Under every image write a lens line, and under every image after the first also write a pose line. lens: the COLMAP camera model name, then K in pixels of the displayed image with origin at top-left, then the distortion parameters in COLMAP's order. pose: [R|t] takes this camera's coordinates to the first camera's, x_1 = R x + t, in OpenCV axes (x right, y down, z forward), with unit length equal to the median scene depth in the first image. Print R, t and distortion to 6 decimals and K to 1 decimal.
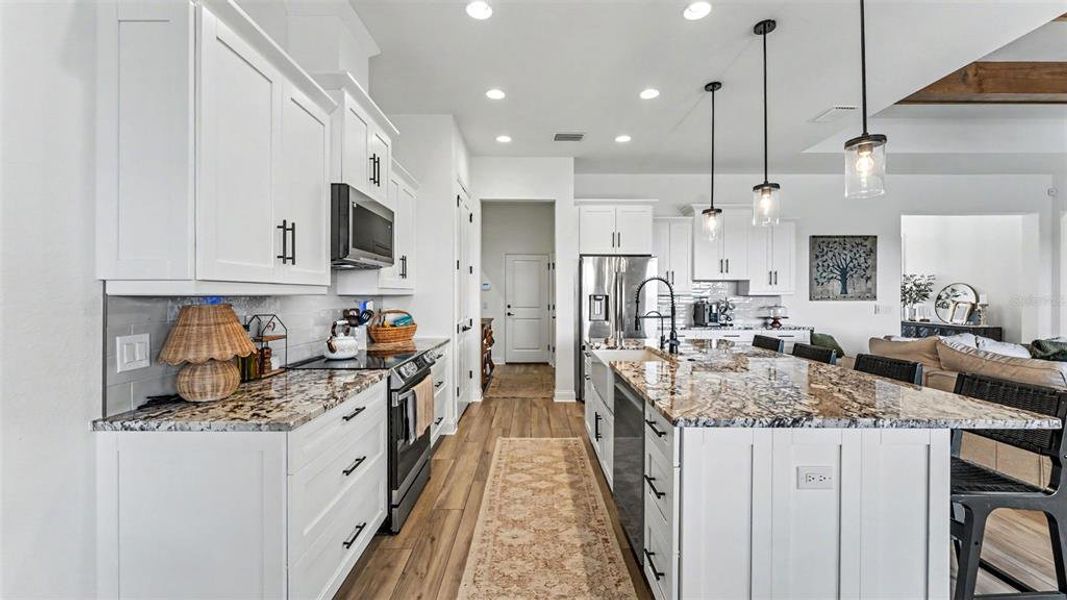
lens RADIAL K [[434.2, 0, 533.0], [0, 434.2, 299.4], [0, 0, 1]] dist [-0.001036, 0.000185]
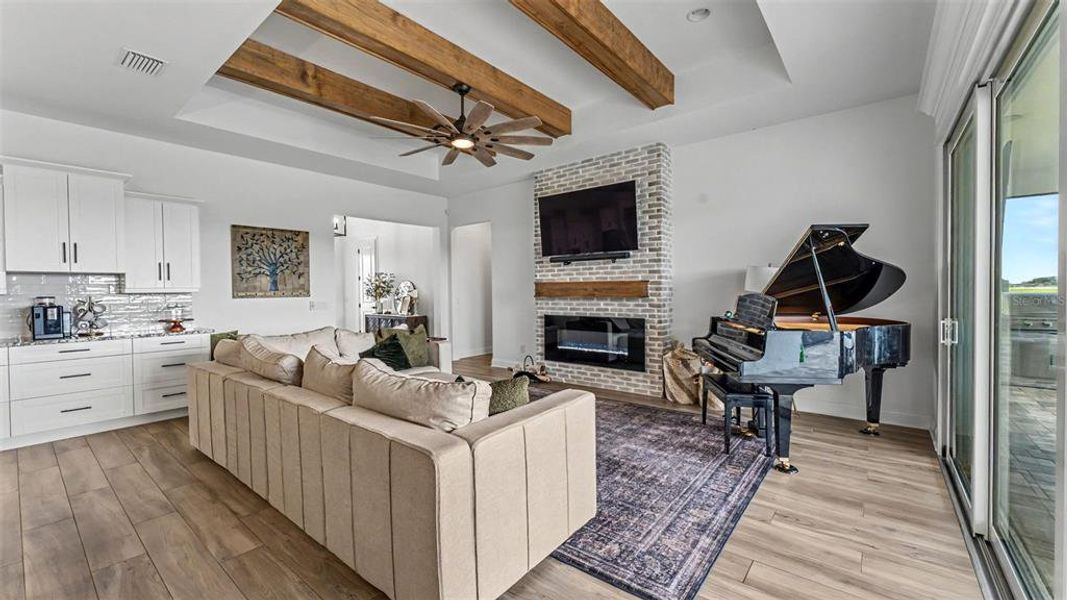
lens RADIAL K [[434.2, 0, 536.5], [0, 434.2, 299.1], [0, 0, 1]] dist [-0.001036, 0.000185]
pose [[0.624892, -0.024538, 0.780325, 0.336415], [0.020873, 0.999674, 0.014720, 0.004107], [-0.780432, 0.007089, 0.625201, -0.034286]]
